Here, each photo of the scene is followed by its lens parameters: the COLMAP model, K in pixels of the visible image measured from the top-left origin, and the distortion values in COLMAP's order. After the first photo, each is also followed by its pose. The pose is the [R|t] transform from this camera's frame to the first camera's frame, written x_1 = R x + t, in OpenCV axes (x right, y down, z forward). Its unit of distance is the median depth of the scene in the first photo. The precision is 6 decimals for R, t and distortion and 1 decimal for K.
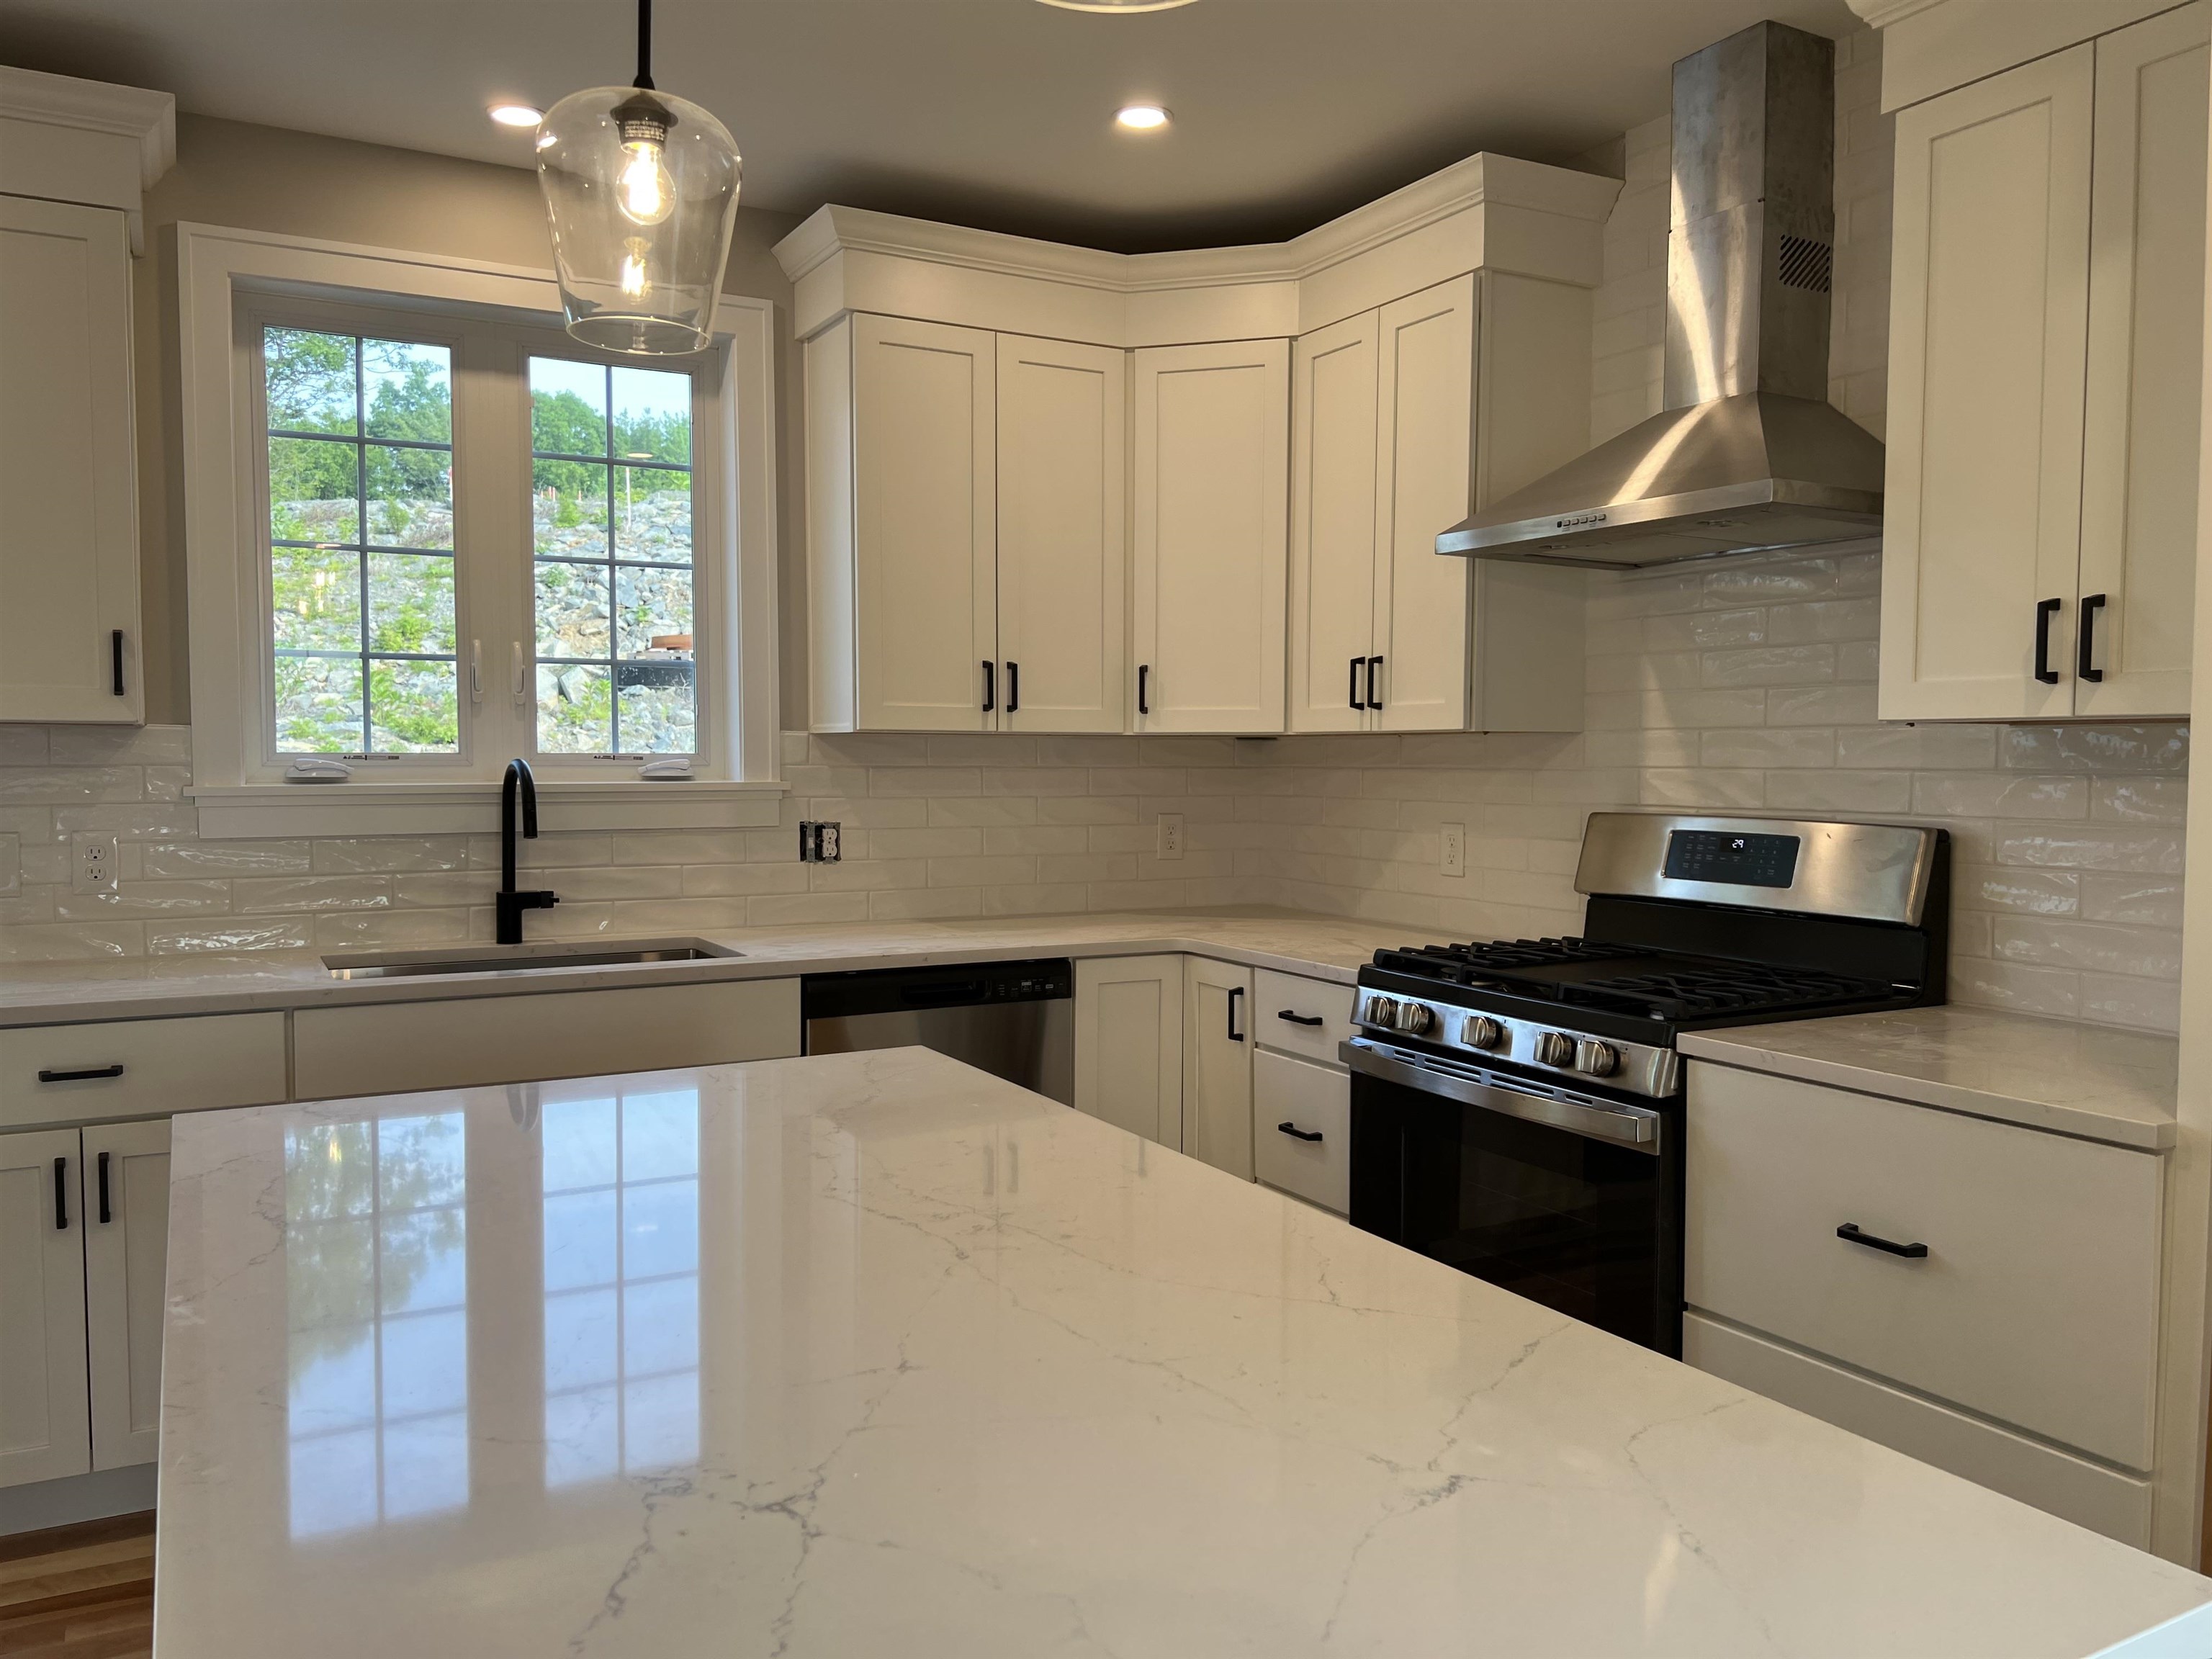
lens RADIAL K [[1661.6, 0, 1103.4], [0, 1661.6, 849.3], [0, 0, 1]] dist [0.067537, -0.068643]
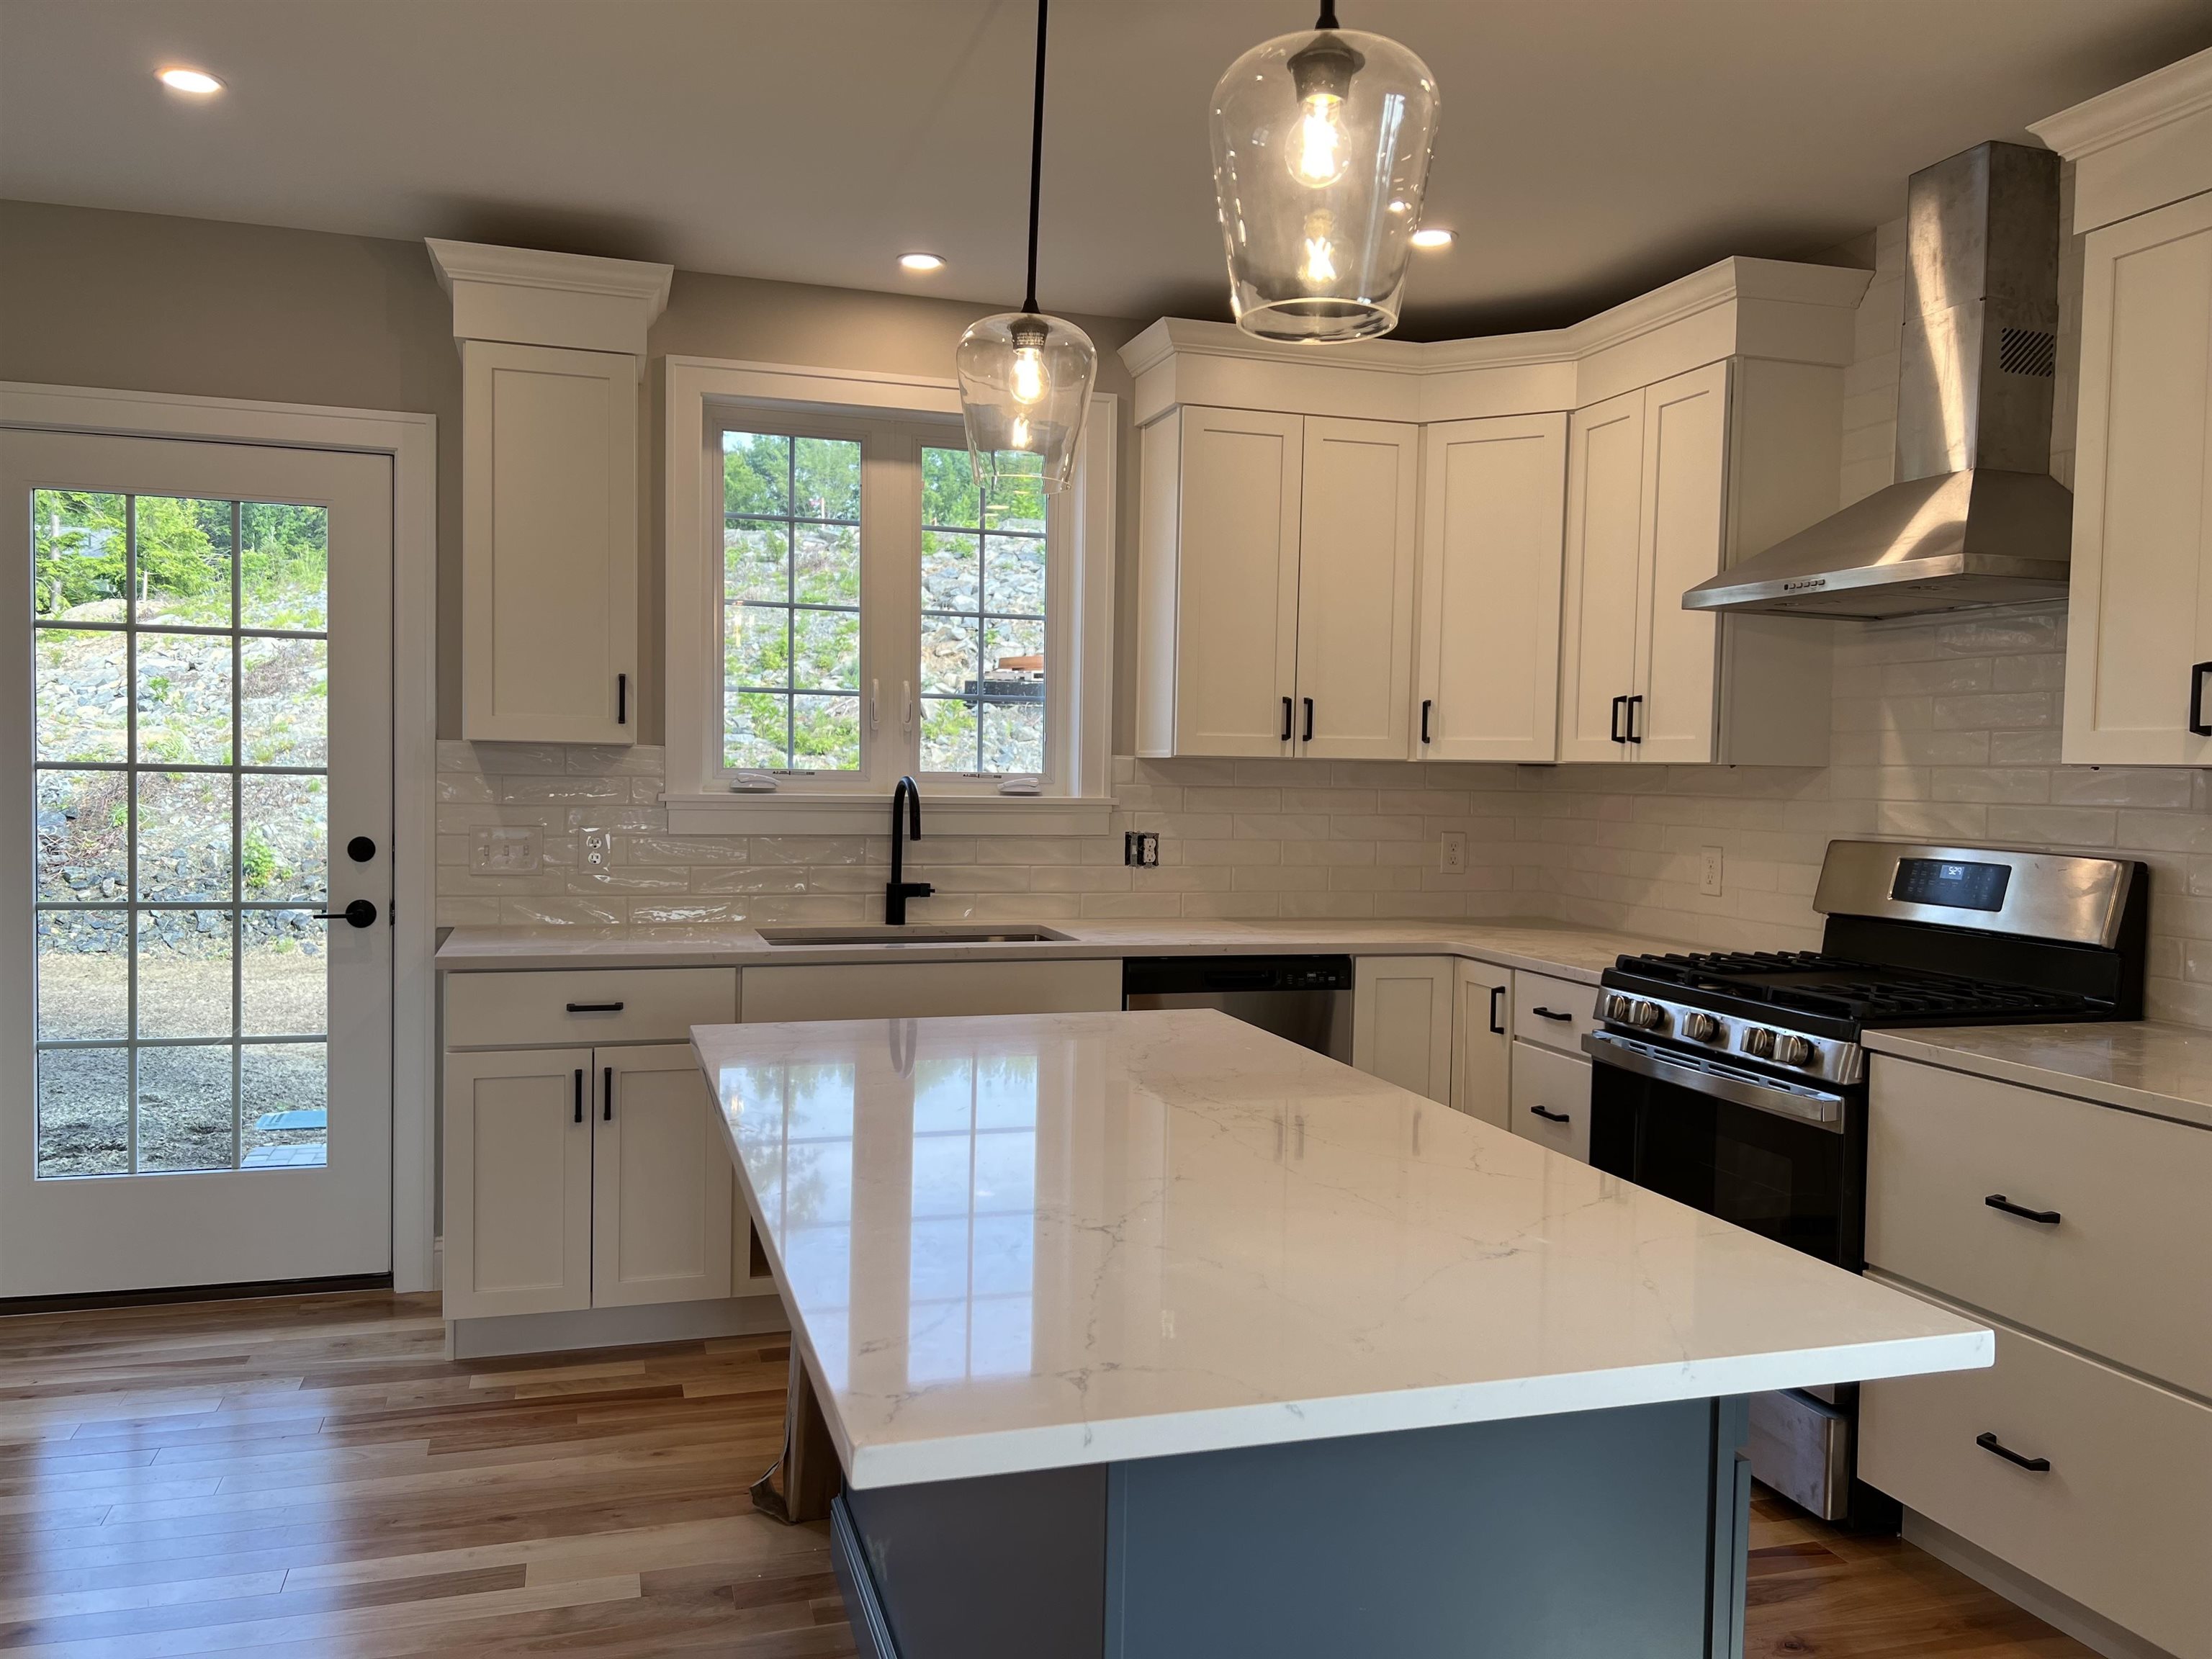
lens RADIAL K [[1661.6, 0, 1099.1], [0, 1661.6, 844.8], [0, 0, 1]] dist [0.067537, -0.068643]
pose [[0.979975, 0.024757, -0.197576, 0.036737], [-0.027170, 0.999586, -0.009511, 0.004839], [0.197259, 0.014689, 0.980241, -0.180860]]
